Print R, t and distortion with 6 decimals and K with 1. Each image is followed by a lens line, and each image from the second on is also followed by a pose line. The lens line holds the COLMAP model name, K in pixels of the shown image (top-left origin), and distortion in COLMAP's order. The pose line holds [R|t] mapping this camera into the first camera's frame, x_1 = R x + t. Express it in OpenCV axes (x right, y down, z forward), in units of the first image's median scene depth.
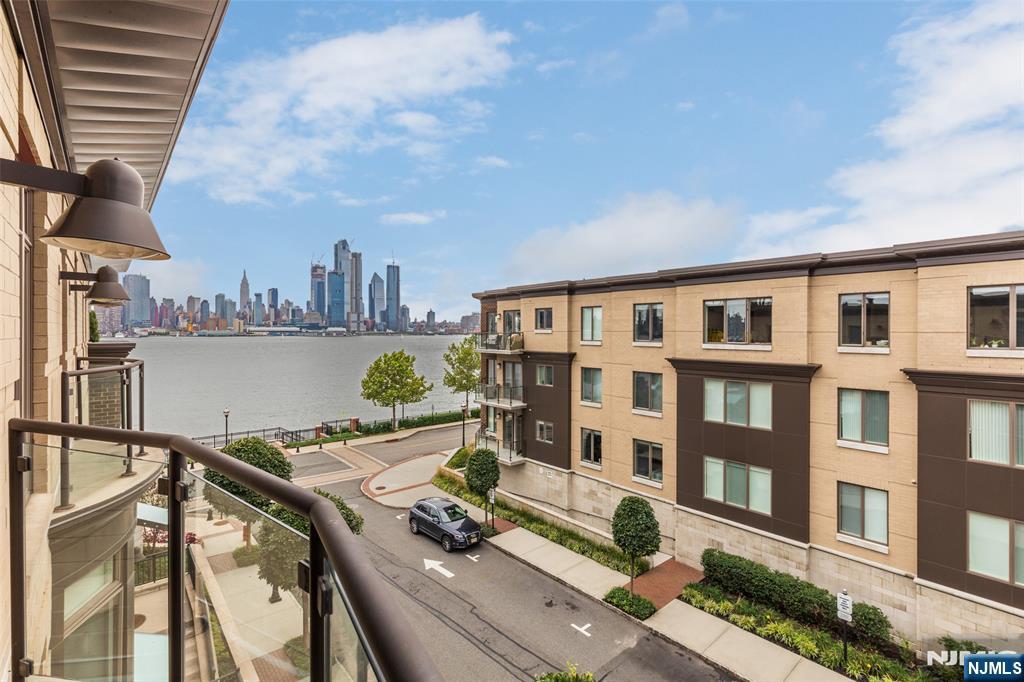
lens RADIAL K [[468.8, 0, 516.6], [0, 468.8, 337.8], [0, 0, 1]] dist [0.002029, 0.000062]
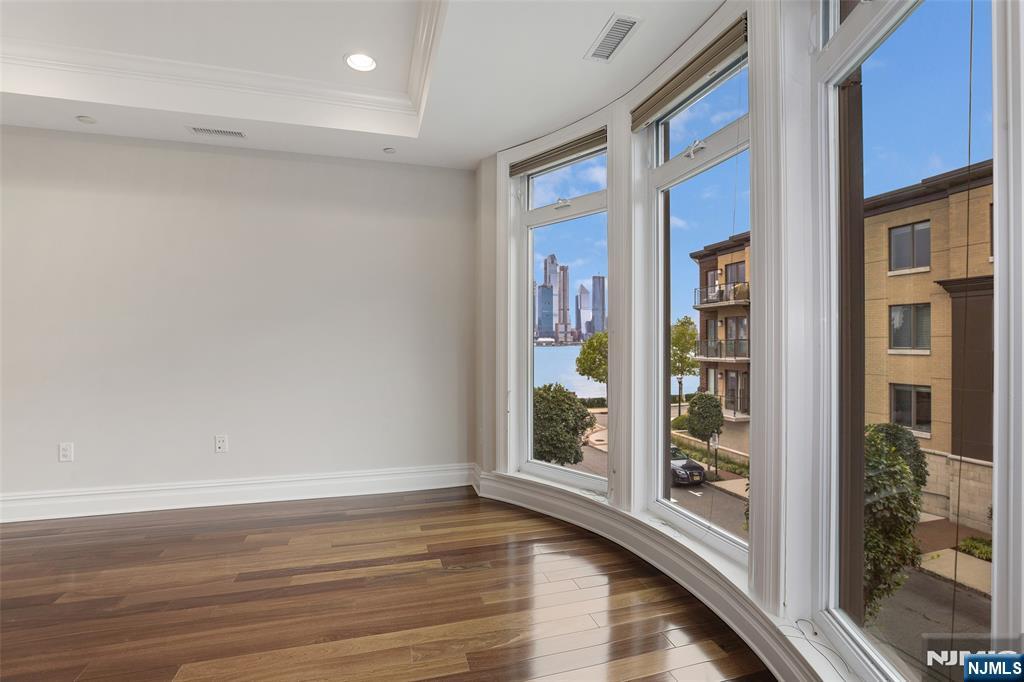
lens RADIAL K [[481.9, 0, 525.4], [0, 481.9, 347.7], [0, 0, 1]] dist [-0.016271, 0.000558]
pose [[0.918802, -0.002576, -0.394711, -0.018062], [-0.002127, 0.999932, -0.011479, 0.135160], [0.394713, 0.011386, 0.918734, -0.064882]]
